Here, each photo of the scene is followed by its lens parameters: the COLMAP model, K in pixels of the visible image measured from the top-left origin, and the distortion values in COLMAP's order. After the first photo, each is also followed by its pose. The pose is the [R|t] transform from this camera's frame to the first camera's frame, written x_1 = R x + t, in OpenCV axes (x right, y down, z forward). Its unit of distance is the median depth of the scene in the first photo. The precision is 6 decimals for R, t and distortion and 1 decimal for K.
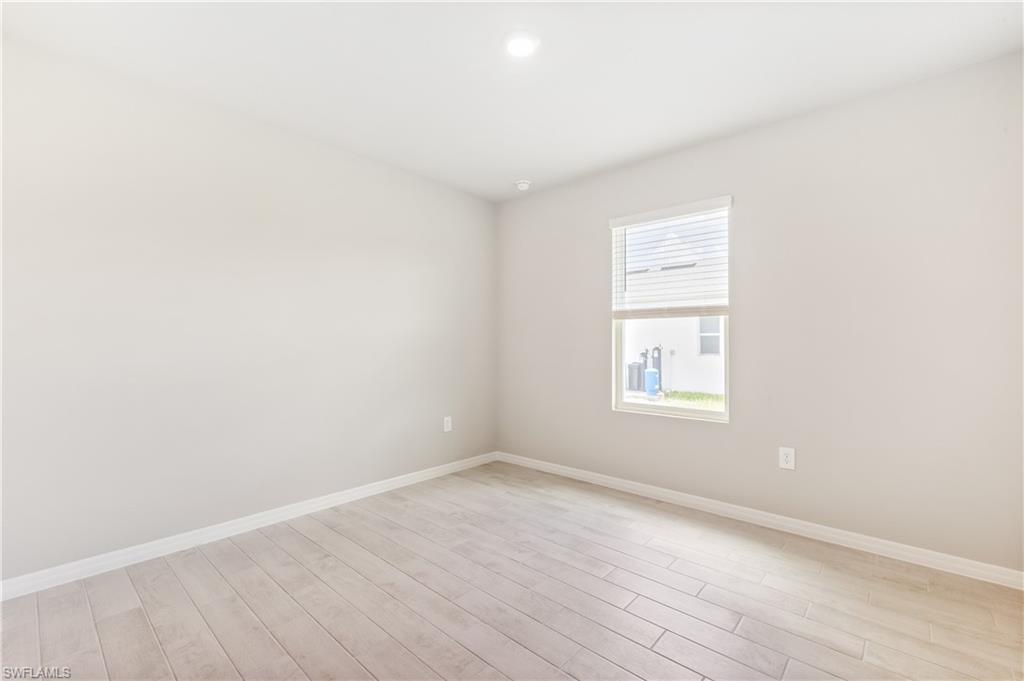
lens RADIAL K [[372.1, 0, 512.5], [0, 372.1, 344.2], [0, 0, 1]] dist [0.002423, 0.000134]
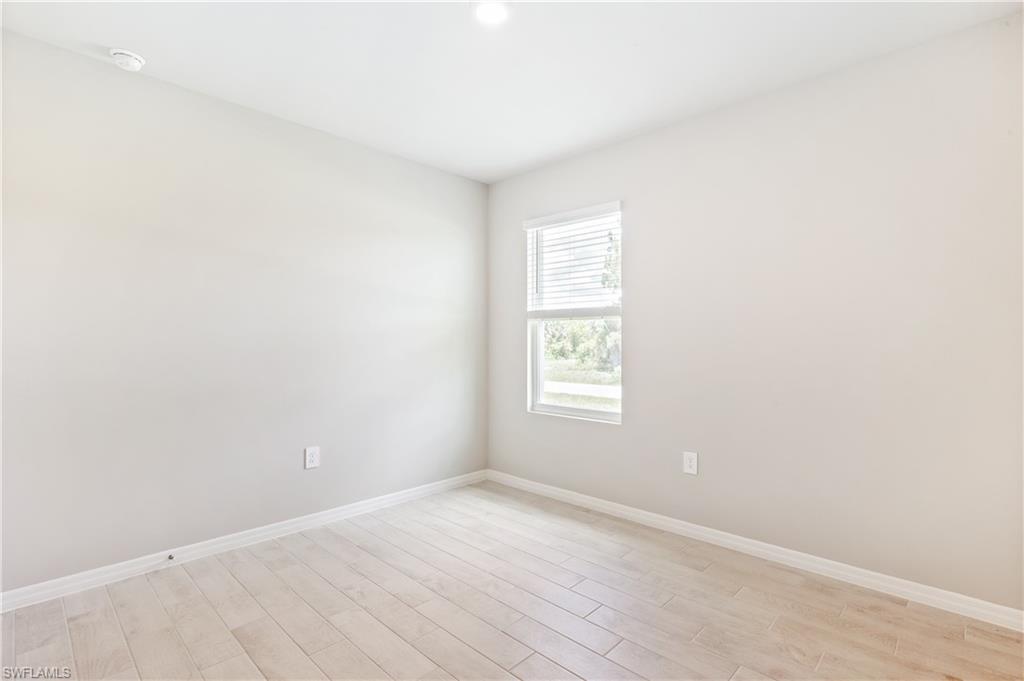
lens RADIAL K [[487.1, 0, 512.0], [0, 487.1, 340.5], [0, 0, 1]] dist [-0.005834, 0.000222]
pose [[0.992998, 0.002749, -0.118095, 0.382119], [-0.003892, 0.999948, -0.009447, -0.001376], [0.118063, 0.009840, 0.992957, -0.298924]]
